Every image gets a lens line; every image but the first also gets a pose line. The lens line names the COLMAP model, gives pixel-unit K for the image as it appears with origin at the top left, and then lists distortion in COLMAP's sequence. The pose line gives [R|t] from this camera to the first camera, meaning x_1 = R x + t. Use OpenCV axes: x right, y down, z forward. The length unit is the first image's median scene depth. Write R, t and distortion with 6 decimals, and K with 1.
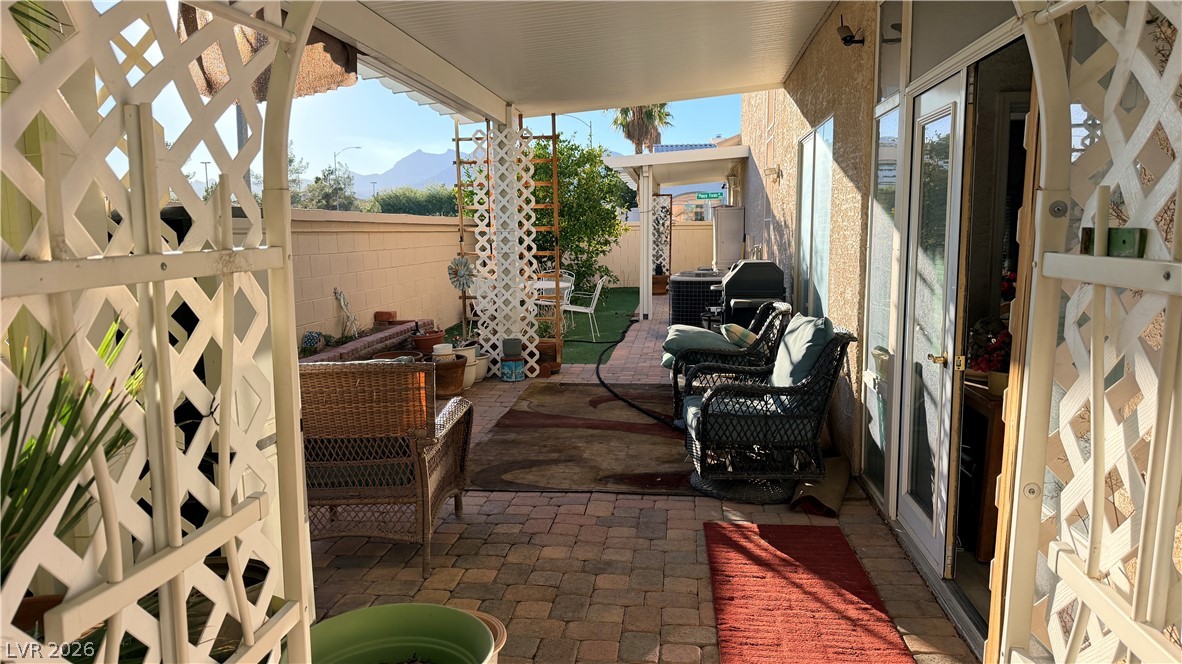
lens RADIAL K [[828.7, 0, 592.9], [0, 828.7, 339.0], [0, 0, 1]] dist [0.081665, -0.003896]
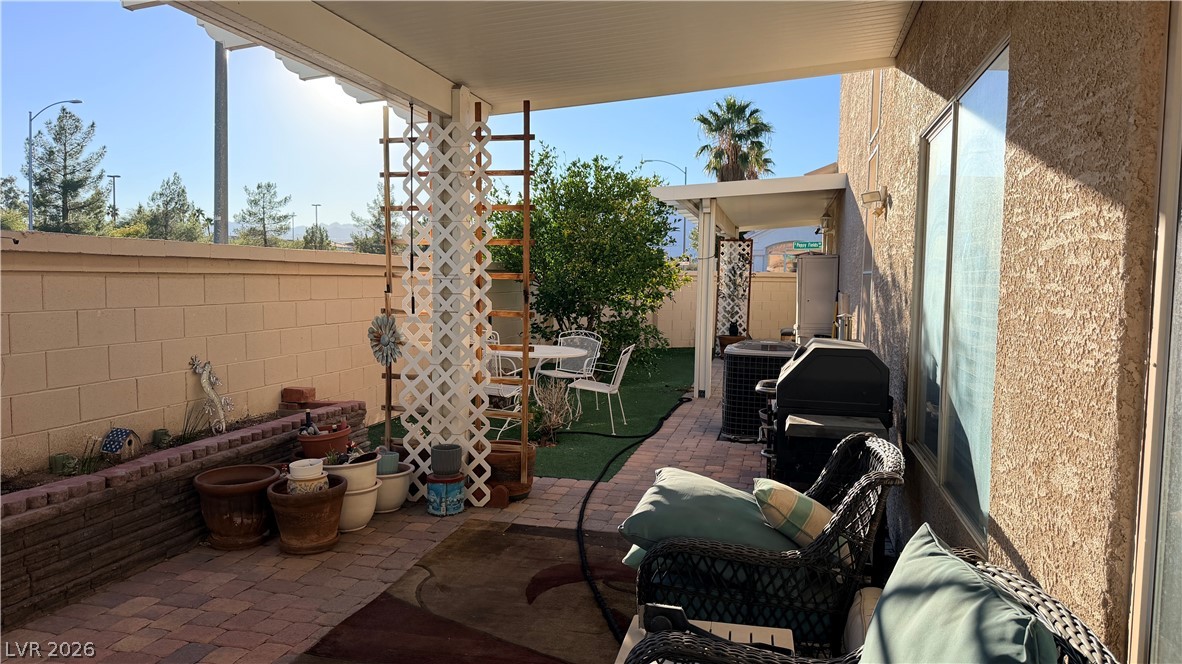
lens RADIAL K [[828.7, 0, 589.2], [0, 828.7, 326.5], [0, 0, 1]] dist [0.081665, -0.003896]
pose [[0.991756, 0.034648, -0.123370, 0.085337], [-0.043358, 0.996700, -0.068626, -0.051638], [0.120586, 0.073409, 0.989985, 0.365479]]
